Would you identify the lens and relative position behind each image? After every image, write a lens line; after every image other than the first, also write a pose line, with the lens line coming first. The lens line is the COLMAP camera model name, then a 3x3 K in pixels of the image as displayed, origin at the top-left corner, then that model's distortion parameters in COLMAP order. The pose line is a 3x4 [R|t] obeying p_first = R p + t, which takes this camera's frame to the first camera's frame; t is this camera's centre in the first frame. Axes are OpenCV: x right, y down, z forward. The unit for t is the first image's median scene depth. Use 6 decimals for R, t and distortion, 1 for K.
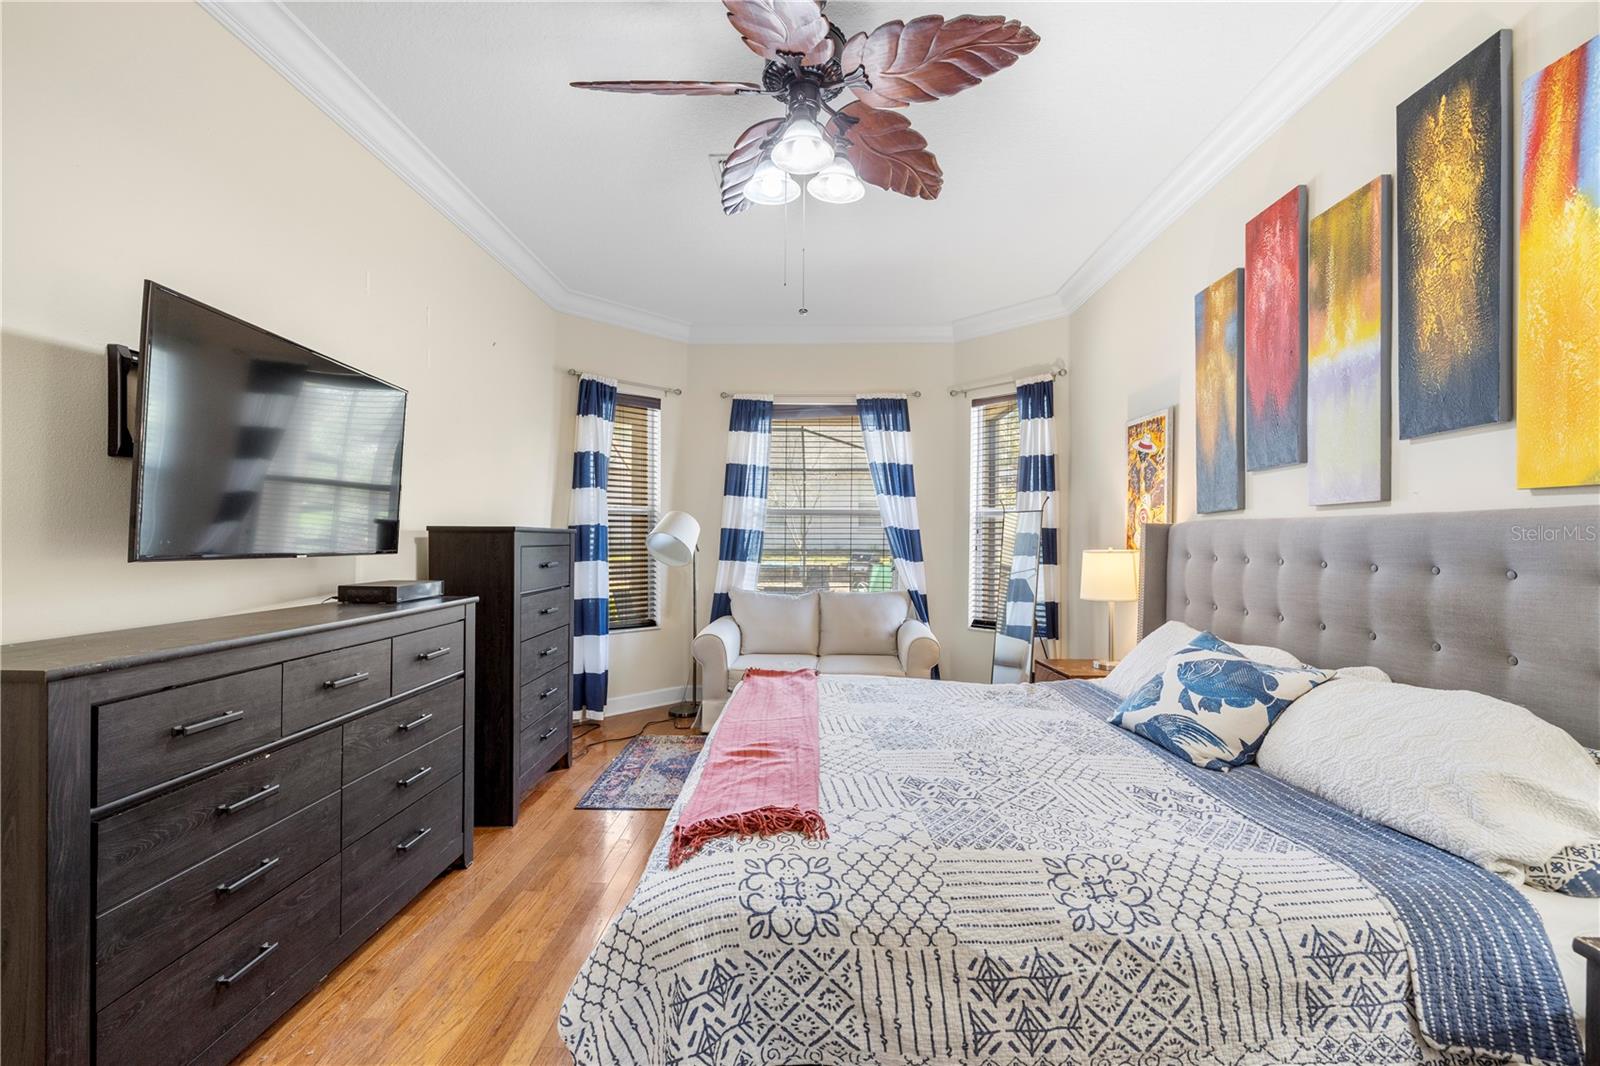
lens RADIAL K [[671.9, 0, 798.0], [0, 671.9, 531.2], [0, 0, 1]] dist [0.001484, 0.000398]
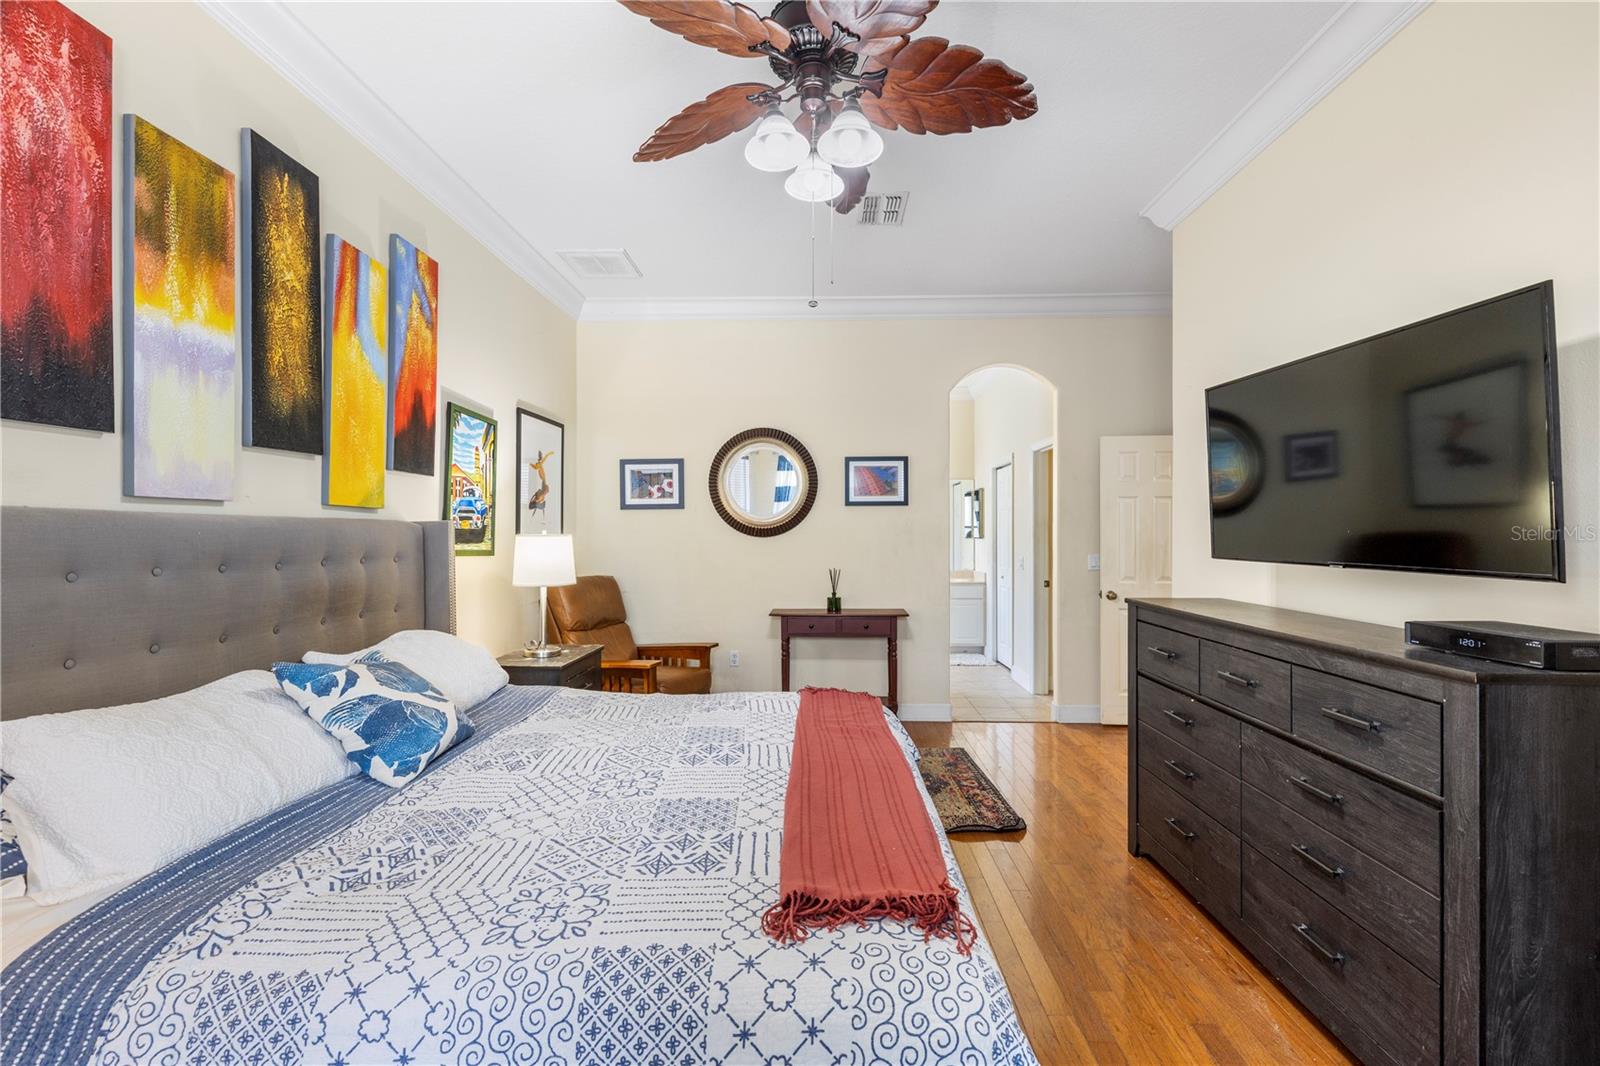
lens RADIAL K [[671.9, 0, 798.0], [0, 671.9, 531.2], [0, 0, 1]] dist [0.001484, 0.000398]
pose [[-0.999967, -0.007510, 0.003232, 0.022929], [-0.007527, 0.999957, -0.005453, -0.000992], [-0.003191, -0.005477, -0.999980, 2.069338]]
